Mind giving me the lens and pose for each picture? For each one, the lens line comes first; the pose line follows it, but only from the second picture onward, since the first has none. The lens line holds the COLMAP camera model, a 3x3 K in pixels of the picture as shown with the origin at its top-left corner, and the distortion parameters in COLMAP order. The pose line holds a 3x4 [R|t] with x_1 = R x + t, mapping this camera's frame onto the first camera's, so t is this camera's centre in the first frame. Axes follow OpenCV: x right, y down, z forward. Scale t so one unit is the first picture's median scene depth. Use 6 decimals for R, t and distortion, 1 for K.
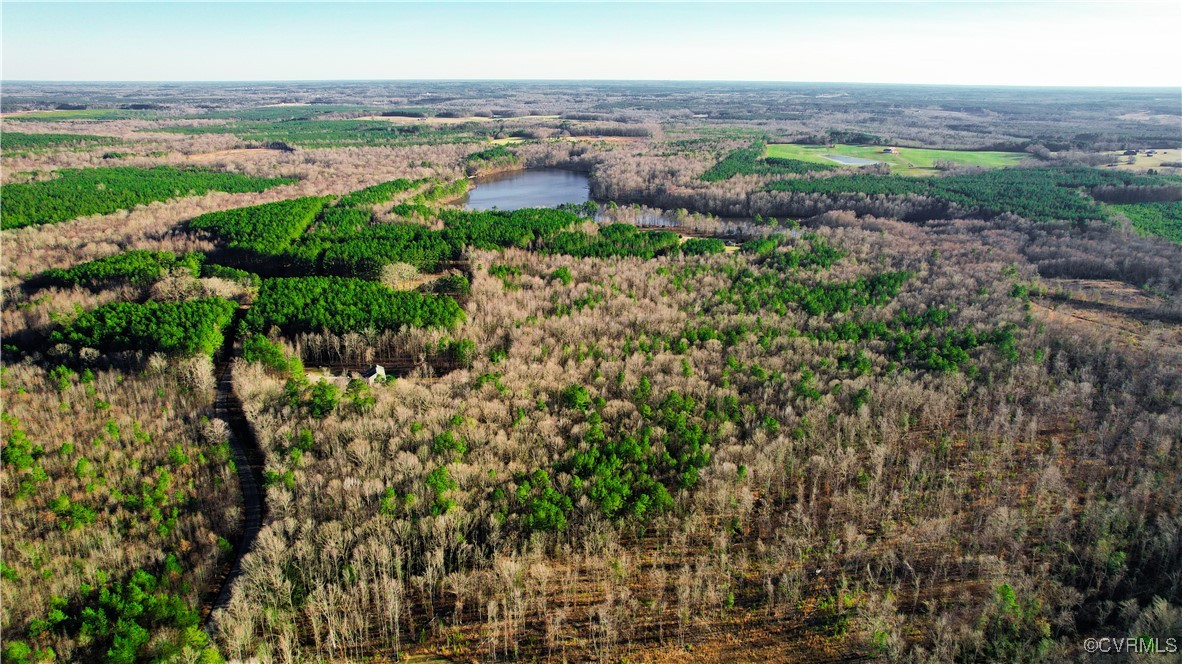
lens RADIAL K [[753.6, 0, 592.0], [0, 753.6, 328.0], [0, 0, 1]] dist [-0.081338, 0.071945]
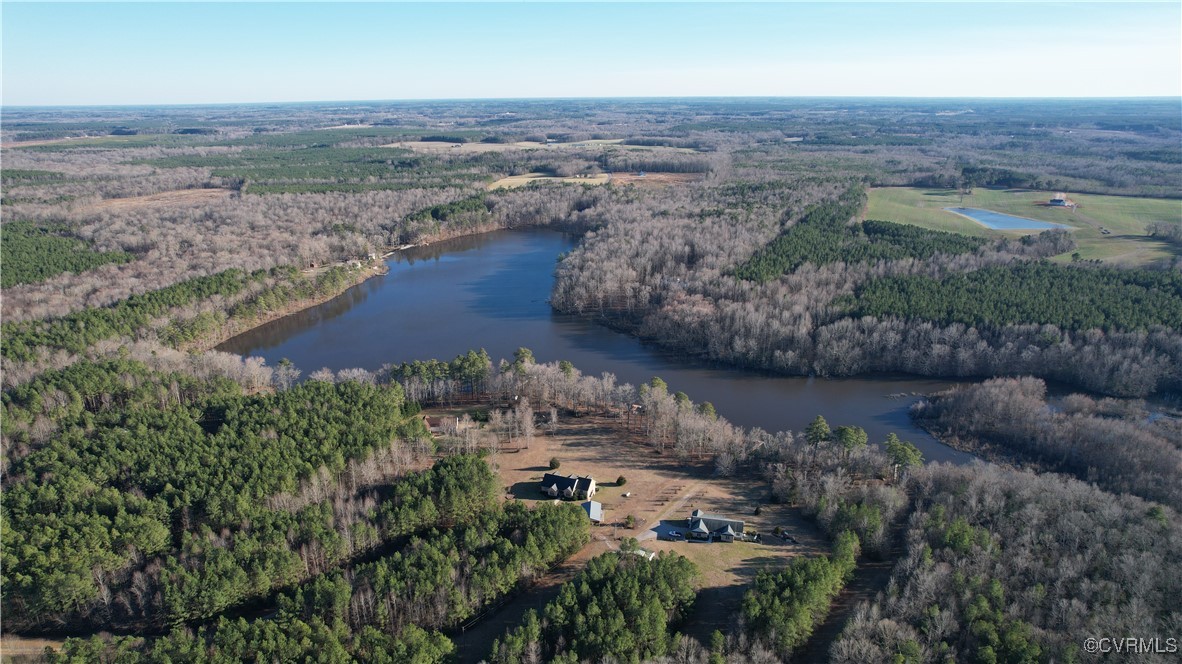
lens RADIAL K [[753.6, 0, 592.0], [0, 753.6, 328.0], [0, 0, 1]] dist [-0.081338, 0.071945]
pose [[0.990613, 0.028730, -0.133645, 0.068183], [-0.031559, 0.999319, -0.019102, -0.087150], [0.133005, 0.023141, 0.990845, 0.257360]]
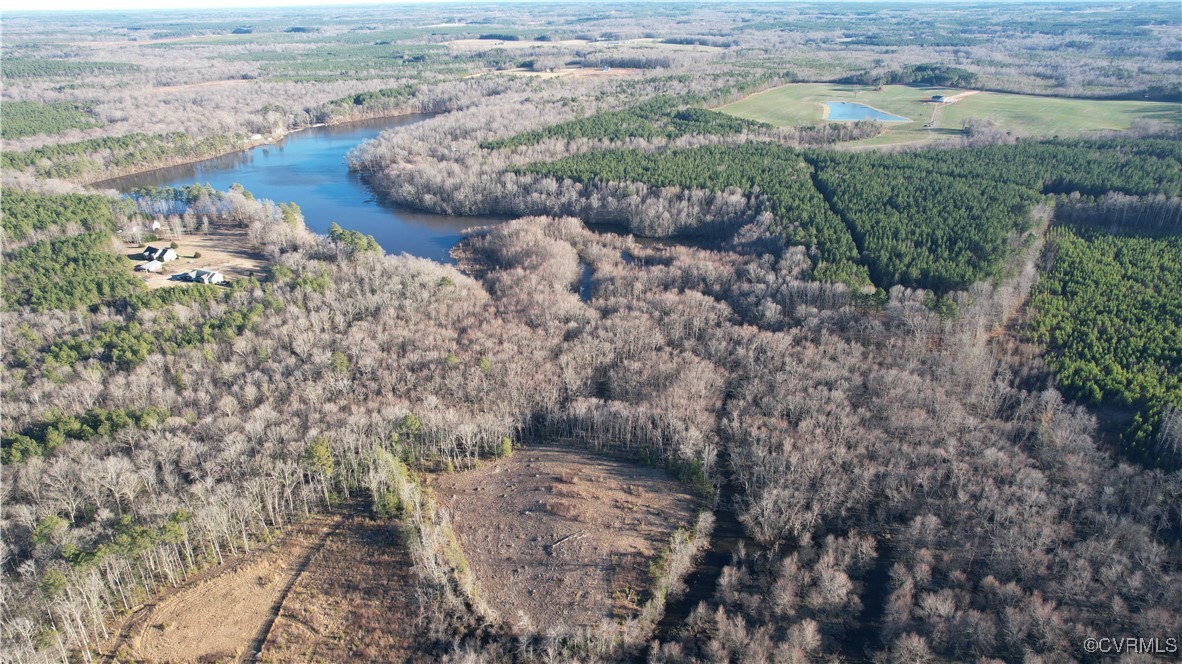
lens RADIAL K [[753.6, 0, 592.0], [0, 753.6, 328.0], [0, 0, 1]] dist [-0.081338, 0.071945]
pose [[0.945765, 0.115087, -0.303782, 0.284846], [-0.084333, 0.990063, 0.112530, -0.070367], [0.313714, -0.080808, 0.946073, 0.216807]]
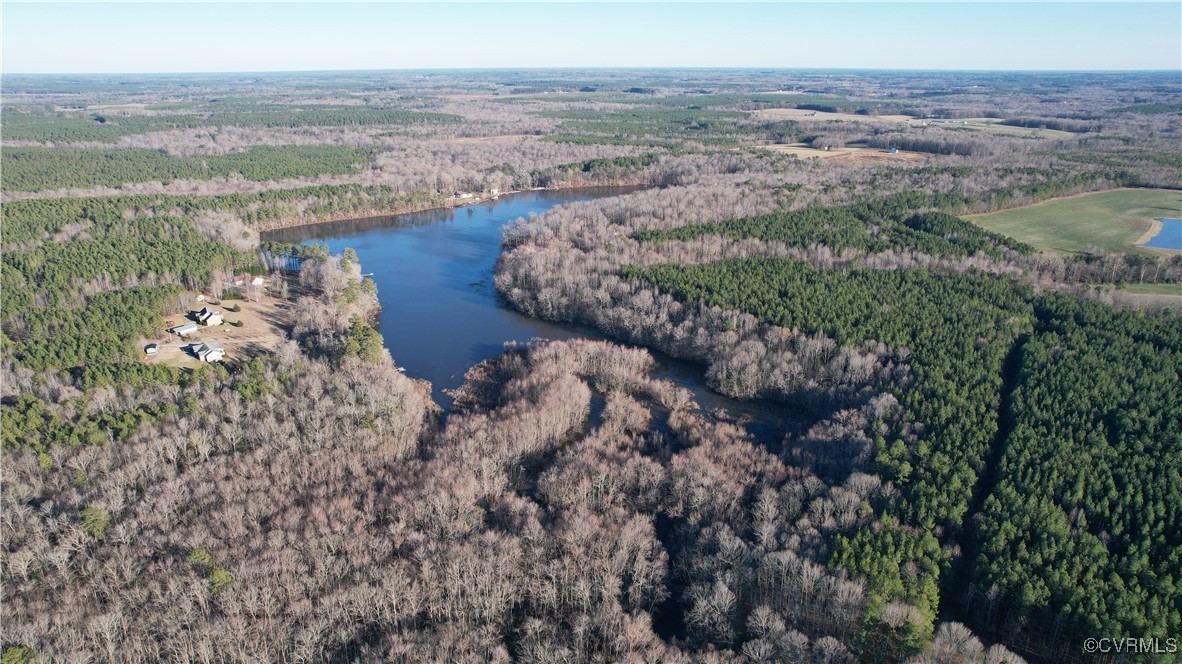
lens RADIAL K [[753.6, 0, 592.0], [0, 753.6, 328.0], [0, 0, 1]] dist [-0.081338, 0.071945]
pose [[0.706383, 0.229581, -0.669564, 0.326336], [-0.220083, 0.970289, 0.100508, -0.107521], [0.672746, 0.076362, 0.735923, 0.326314]]
